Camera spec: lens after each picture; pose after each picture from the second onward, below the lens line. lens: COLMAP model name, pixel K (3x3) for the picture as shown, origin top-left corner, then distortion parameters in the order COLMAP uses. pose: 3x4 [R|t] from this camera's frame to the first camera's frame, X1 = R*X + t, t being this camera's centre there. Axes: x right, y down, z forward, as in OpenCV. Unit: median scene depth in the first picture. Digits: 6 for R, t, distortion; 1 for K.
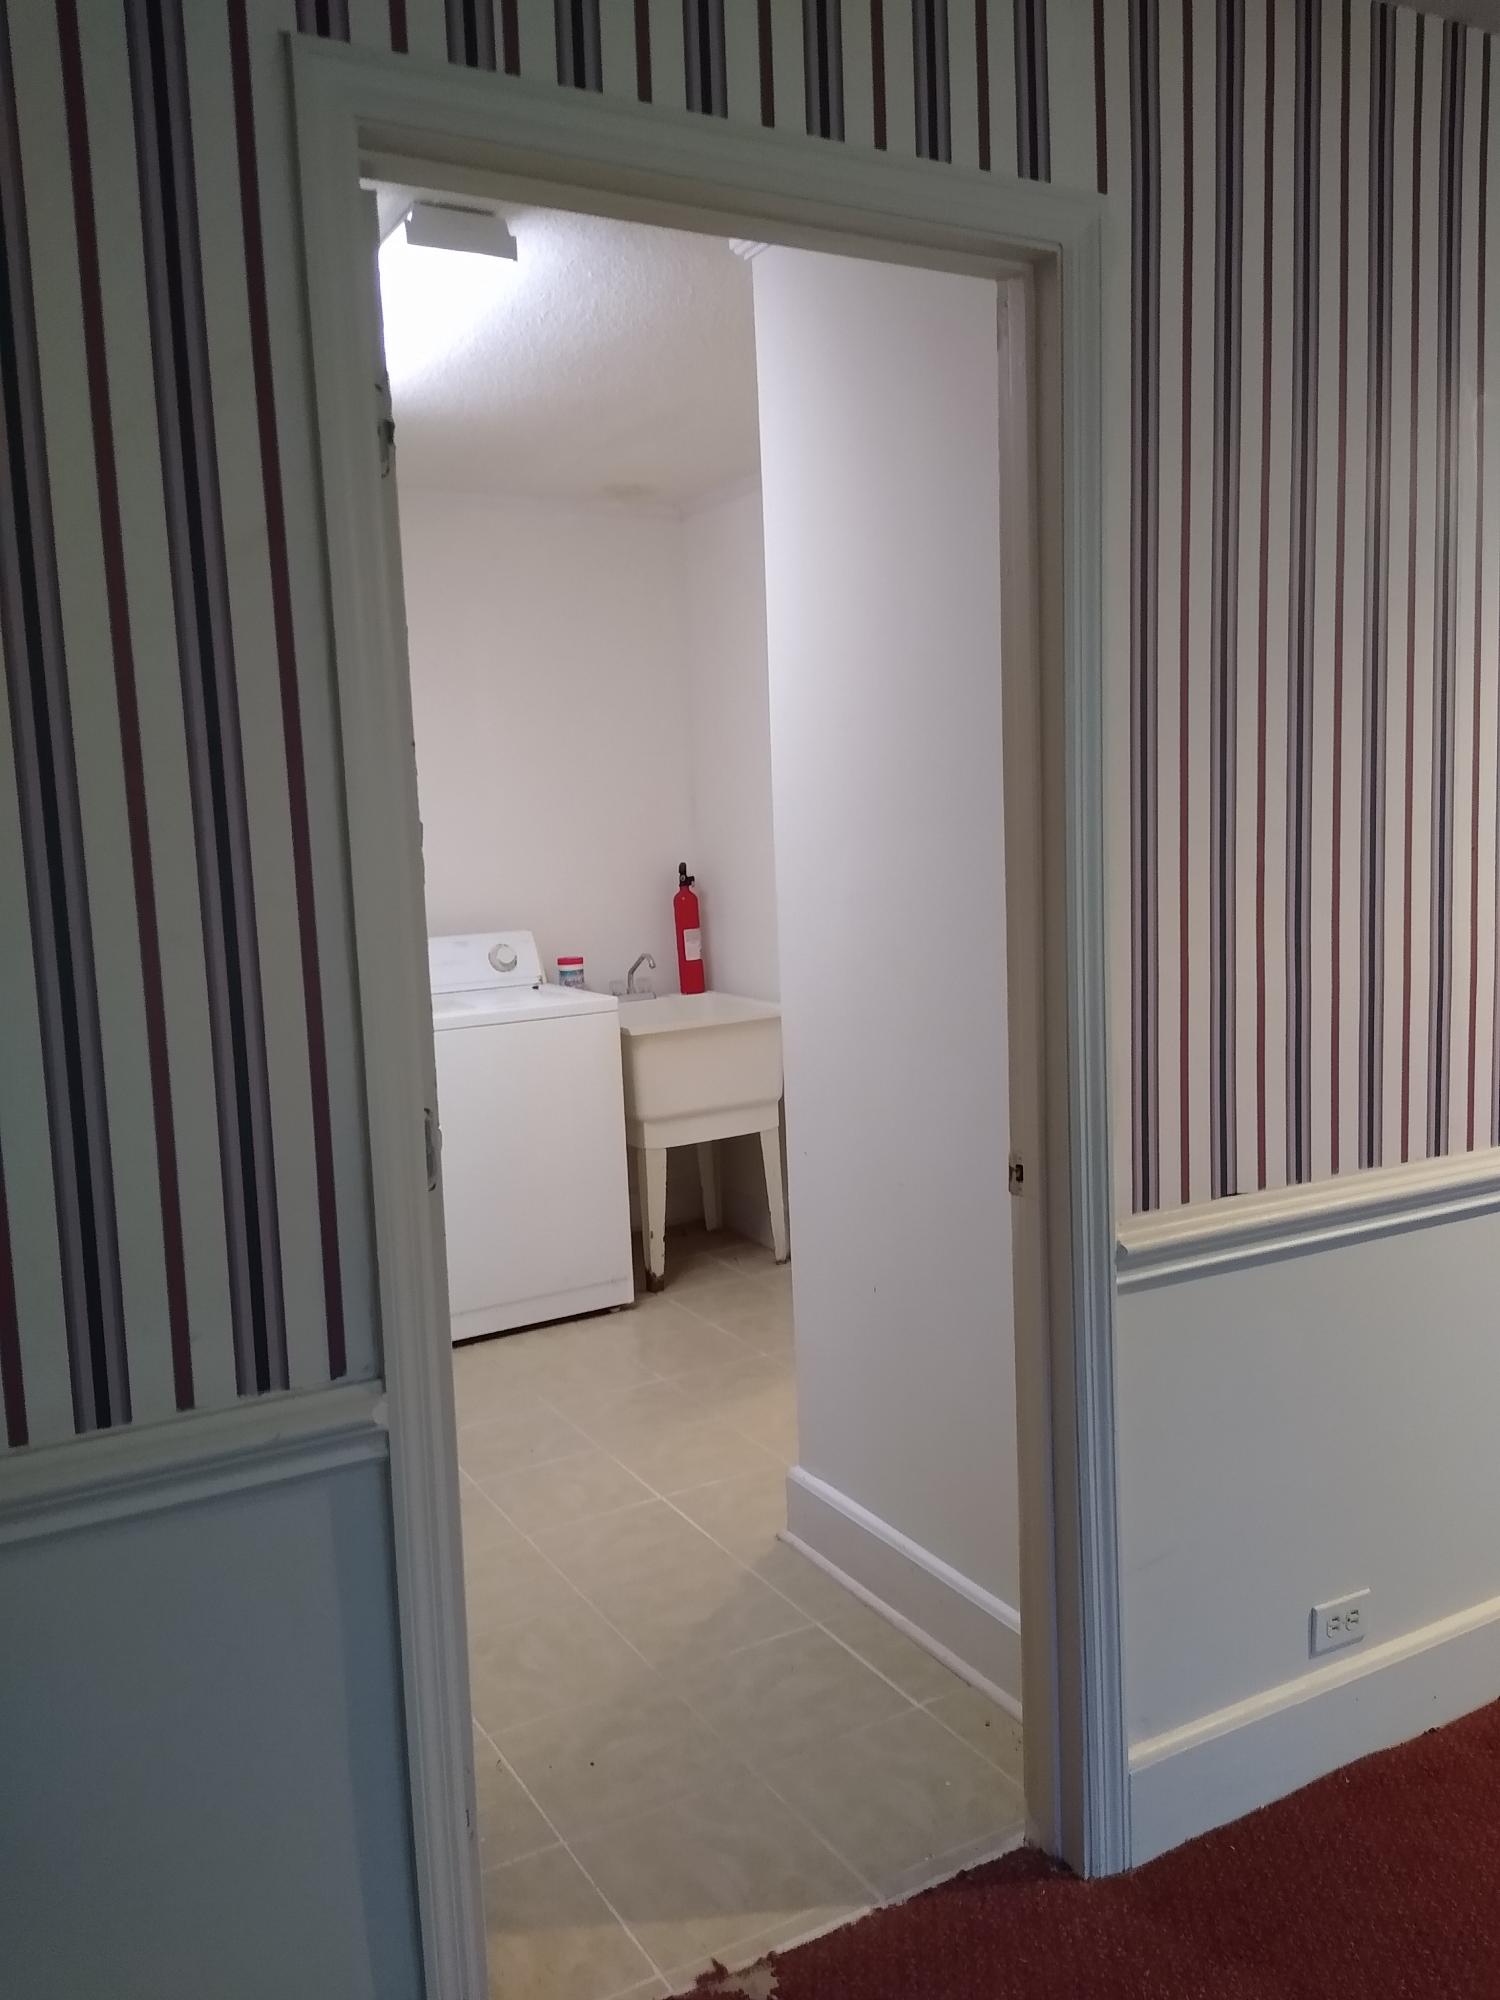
lens RADIAL K [[1553.1, 0, 750.0], [0, 1553.1, 1000.0], [0, 0, 1]] dist [0.008885, -0.003676]
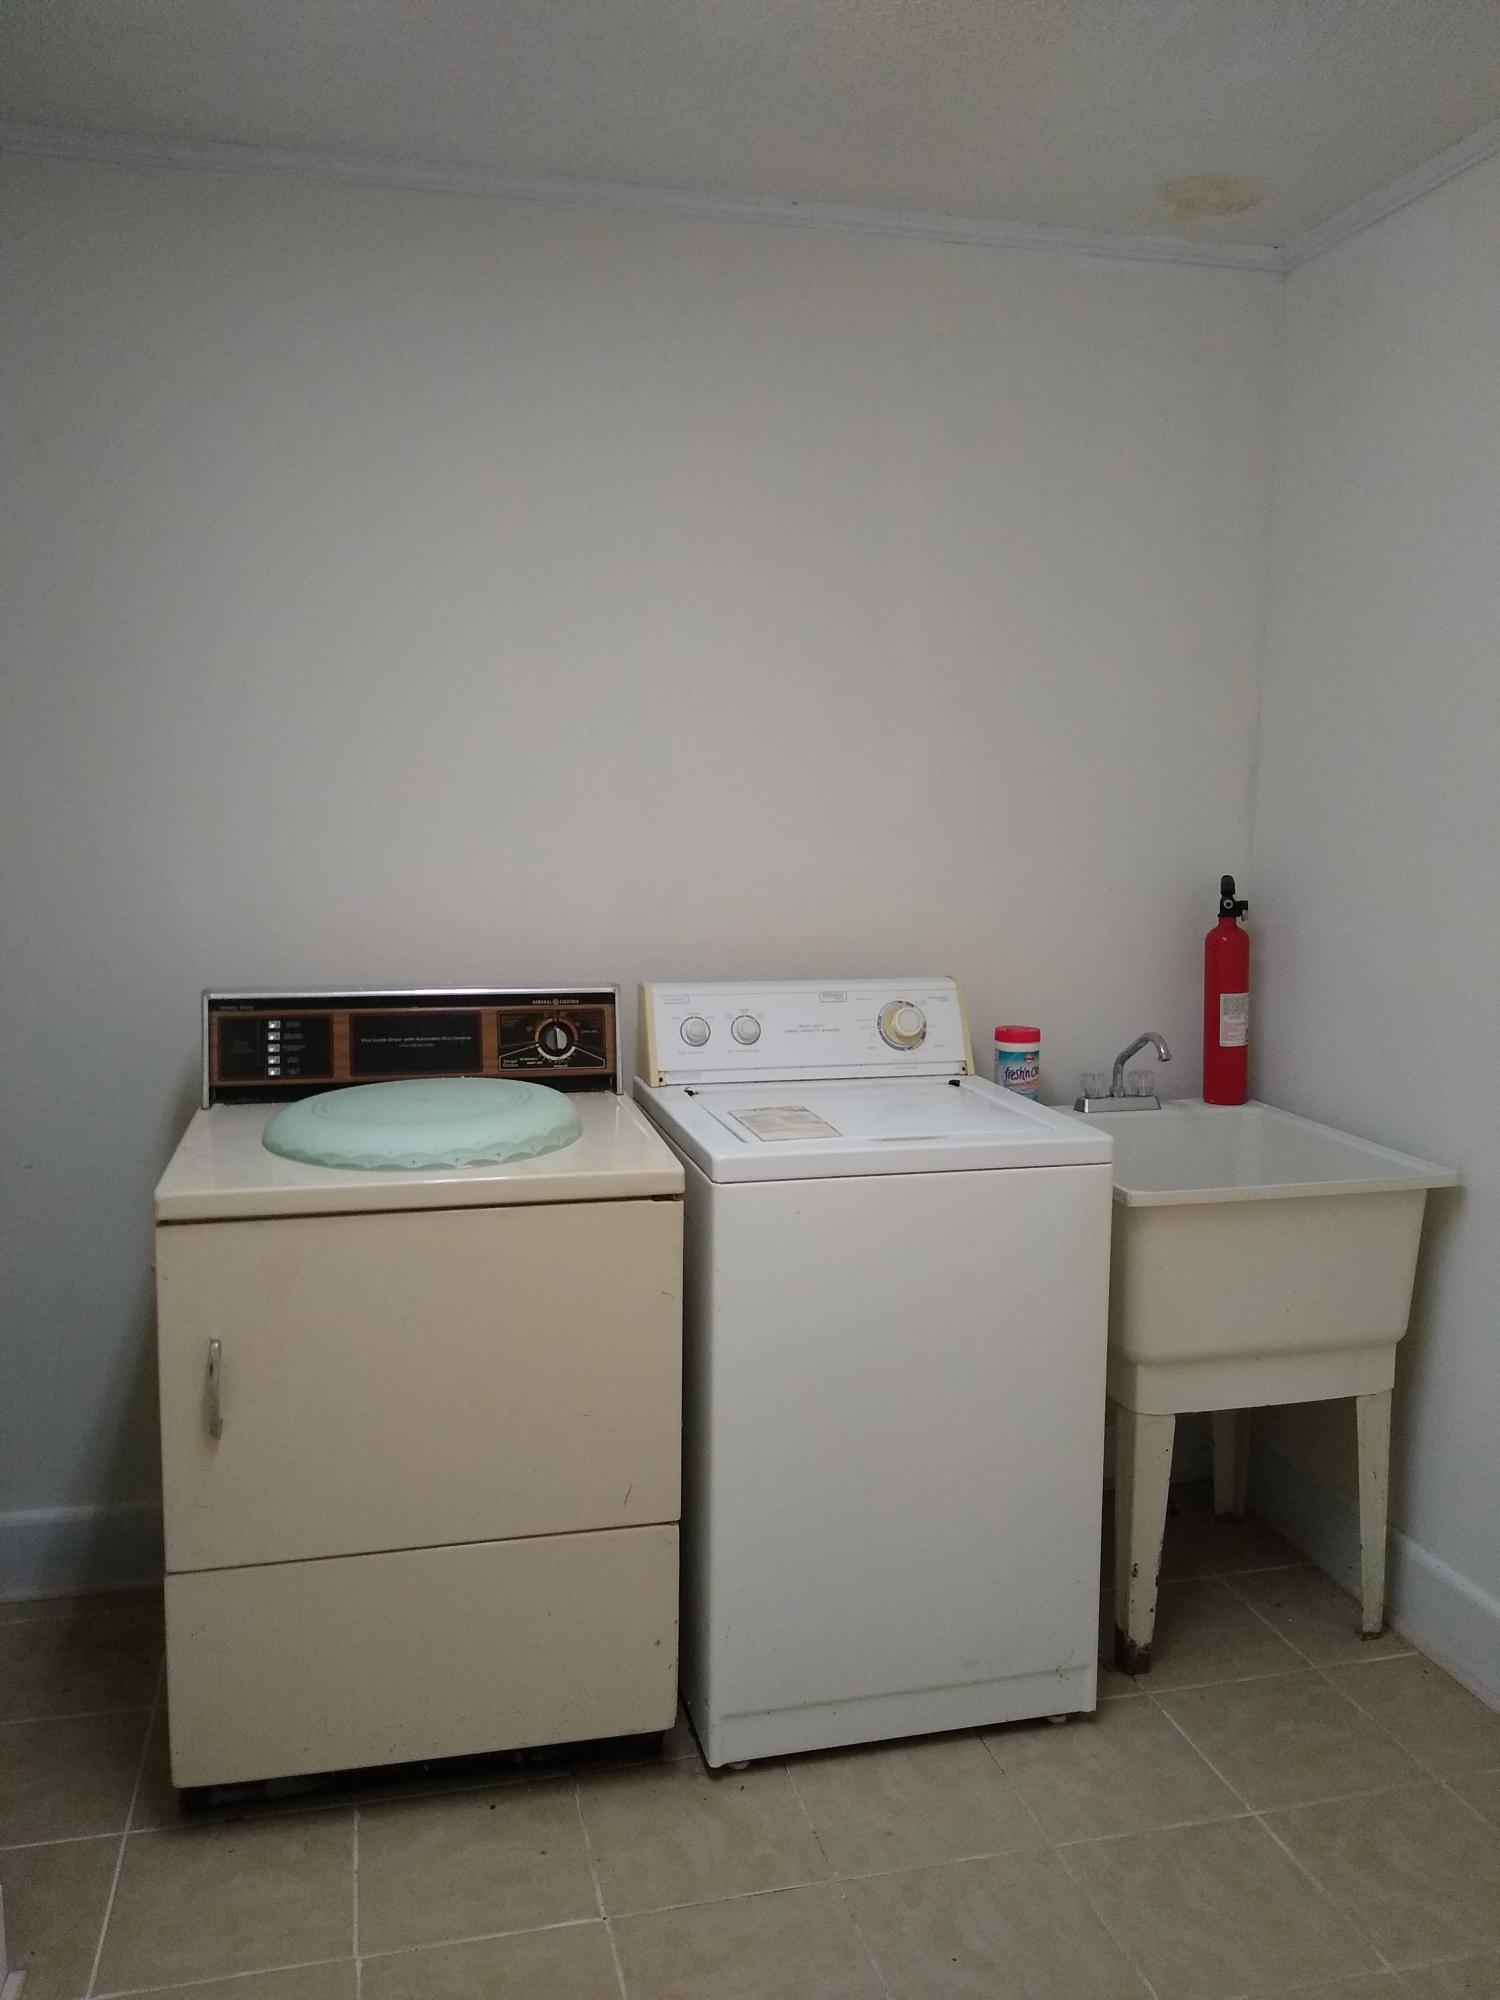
lens RADIAL K [[1553.1, 0, 750.0], [0, 1553.1, 1000.0], [0, 0, 1]] dist [0.008885, -0.003676]
pose [[0.963452, 0.080019, -0.255651, -0.066756], [-0.077363, 0.996793, 0.020446, -0.043667], [0.256467, 0.000079, 0.966553, 0.427700]]
